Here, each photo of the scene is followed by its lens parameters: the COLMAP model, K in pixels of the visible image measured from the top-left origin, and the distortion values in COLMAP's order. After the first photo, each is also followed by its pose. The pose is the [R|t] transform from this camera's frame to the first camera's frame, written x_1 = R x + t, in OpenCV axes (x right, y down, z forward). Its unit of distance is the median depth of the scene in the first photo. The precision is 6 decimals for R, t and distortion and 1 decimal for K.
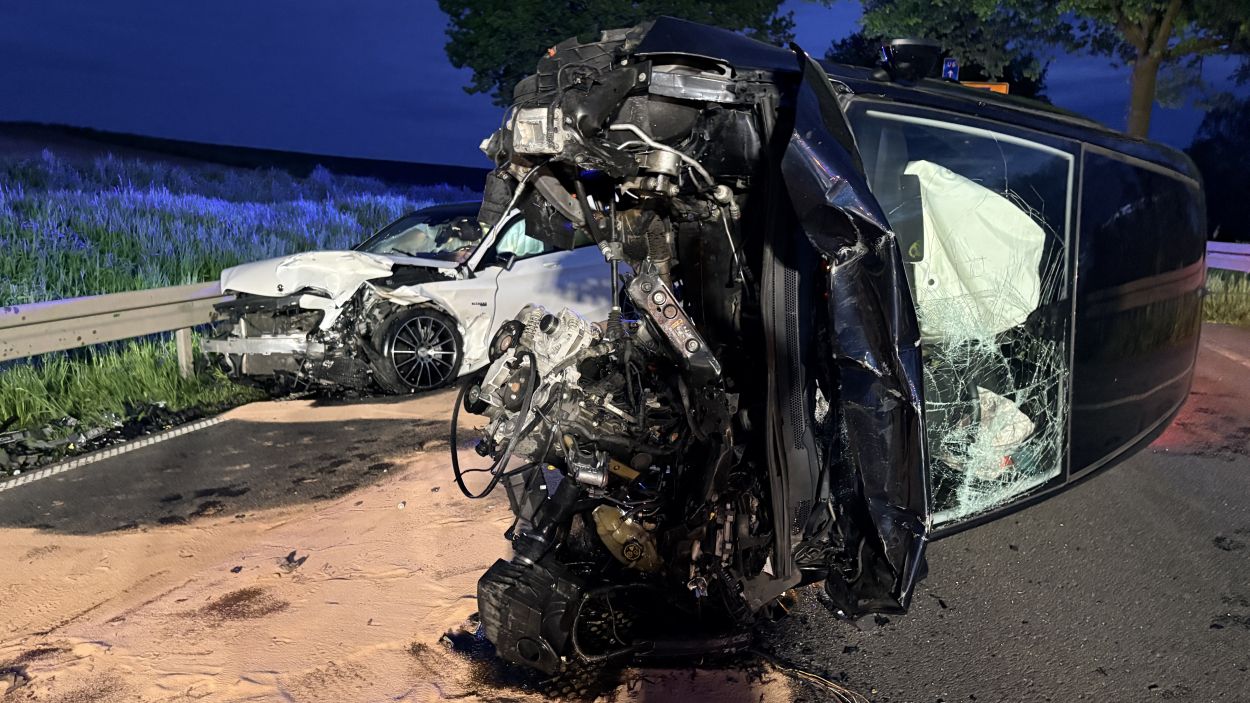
lens RADIAL K [[948.9, 0, 625.0], [0, 948.9, 351.5], [0, 0, 1]] dist [0.027131, 0.003629]
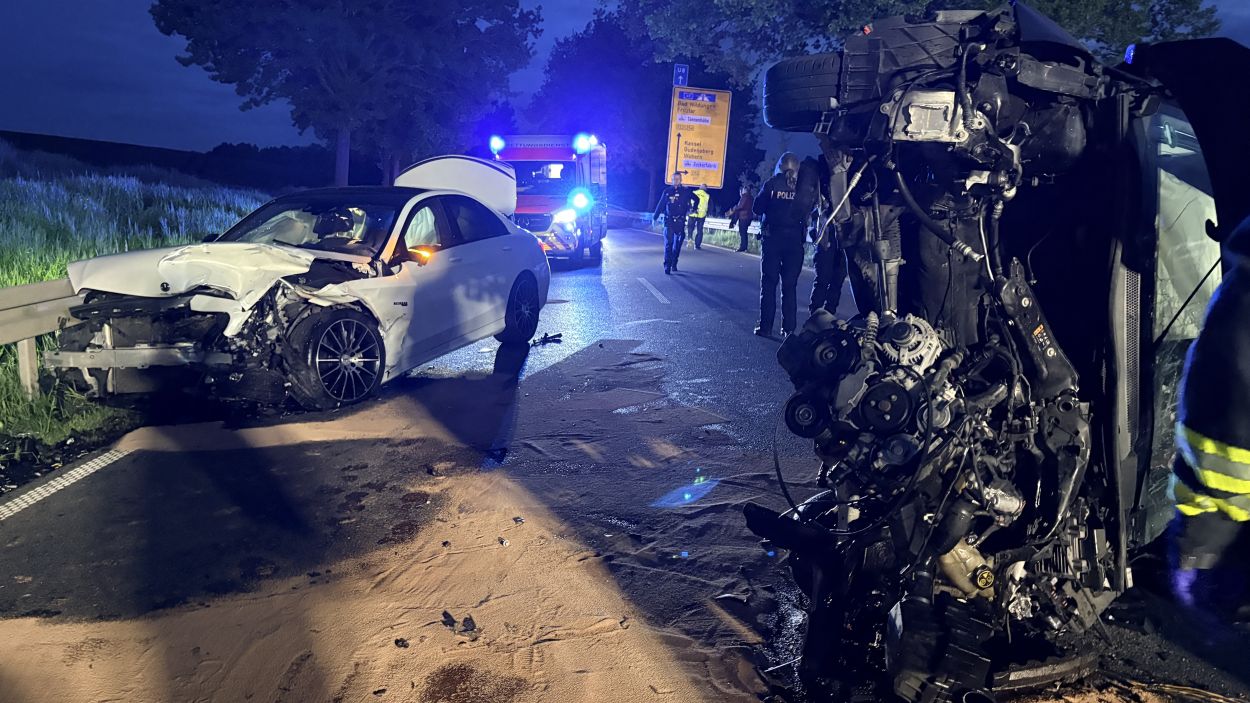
lens RADIAL K [[949.1, 0, 633.2], [0, 949.1, 344.3], [0, 0, 1]] dist [0.014327, 0.007218]
pose [[0.948441, -0.023142, 0.316107, -0.235890], [0.023167, 0.999725, 0.003682, -0.010607], [-0.316106, 0.003831, 0.948716, 0.089976]]
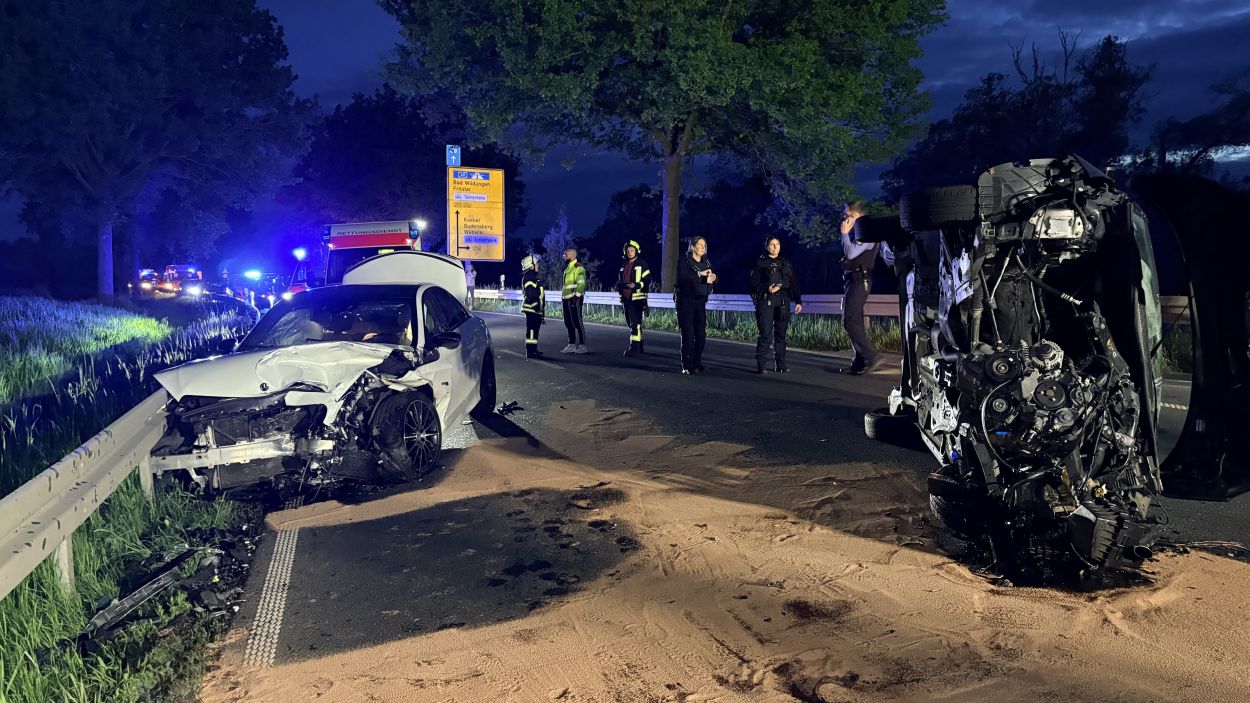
lens RADIAL K [[948.9, 0, 625.0], [0, 948.9, 351.5], [0, 0, 1]] dist [0.027131, 0.003629]
pose [[0.829058, -0.083064, 0.552959, -0.571306], [0.126162, 0.991192, -0.040262, -0.019452], [-0.544744, 0.103142, 0.832235, 0.041544]]
